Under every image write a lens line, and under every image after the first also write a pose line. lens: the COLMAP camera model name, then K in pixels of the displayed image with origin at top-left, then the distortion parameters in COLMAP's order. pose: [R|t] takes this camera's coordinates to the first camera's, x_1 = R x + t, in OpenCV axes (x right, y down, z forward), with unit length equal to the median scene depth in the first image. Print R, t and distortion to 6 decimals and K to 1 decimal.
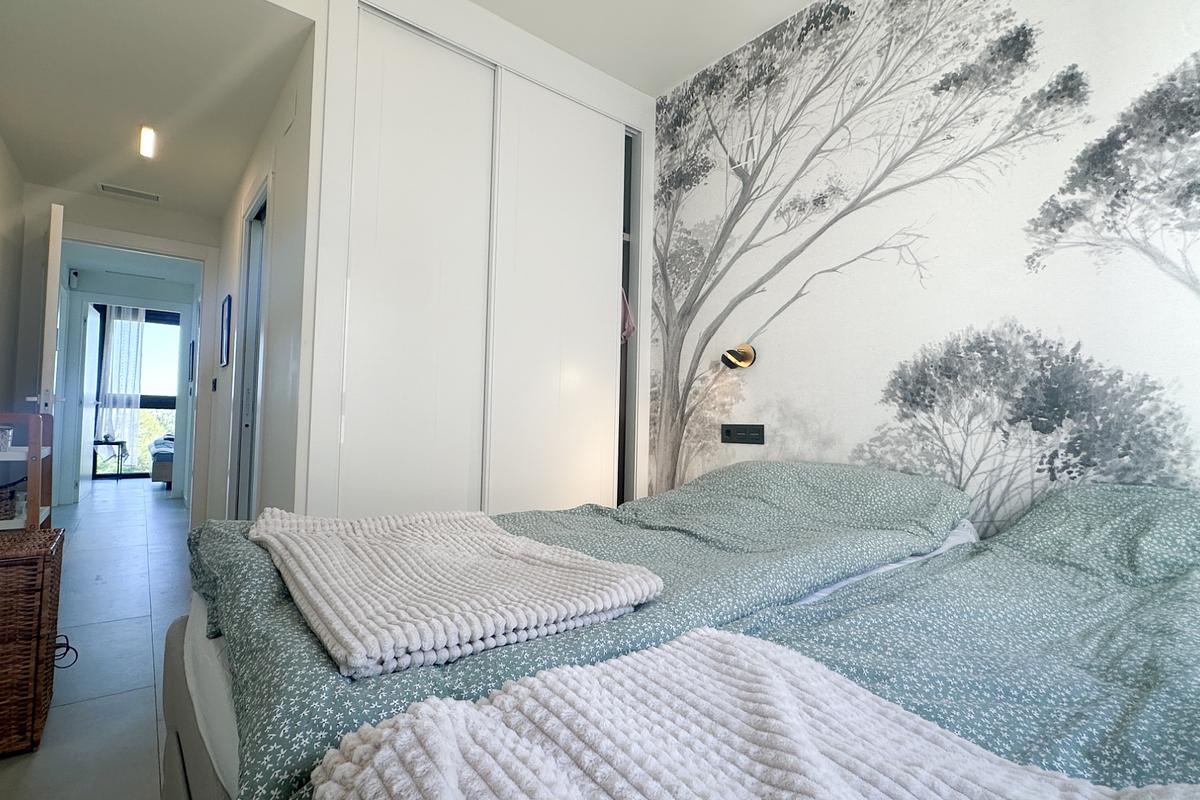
lens RADIAL K [[565.6, 0, 606.2], [0, 565.6, 399.8], [0, 0, 1]] dist [0.000115, -0.000088]
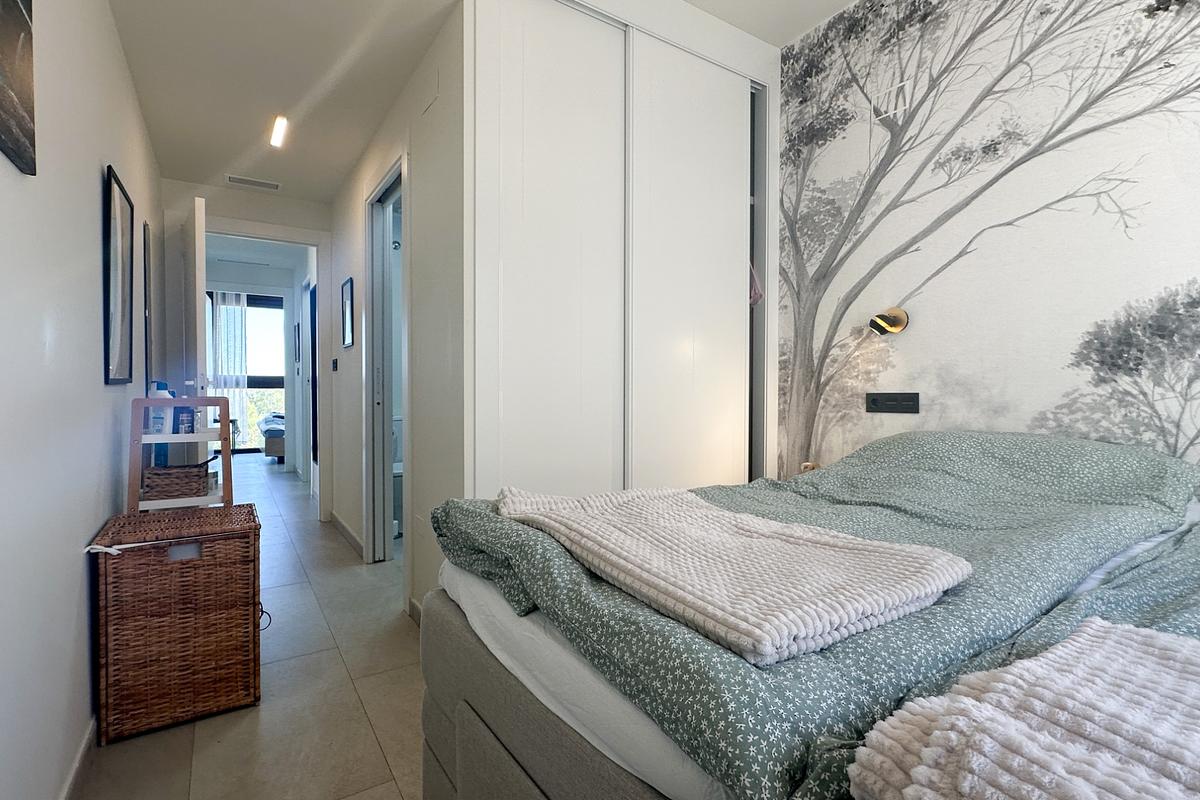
lens RADIAL K [[565.6, 0, 606.2], [0, 565.6, 399.8], [0, 0, 1]] dist [0.000115, -0.000088]
pose [[0.995179, -0.019921, -0.096032, -0.159910], [0.025038, 0.998314, 0.052376, -0.007401], [0.094827, -0.054528, 0.993999, 0.005675]]
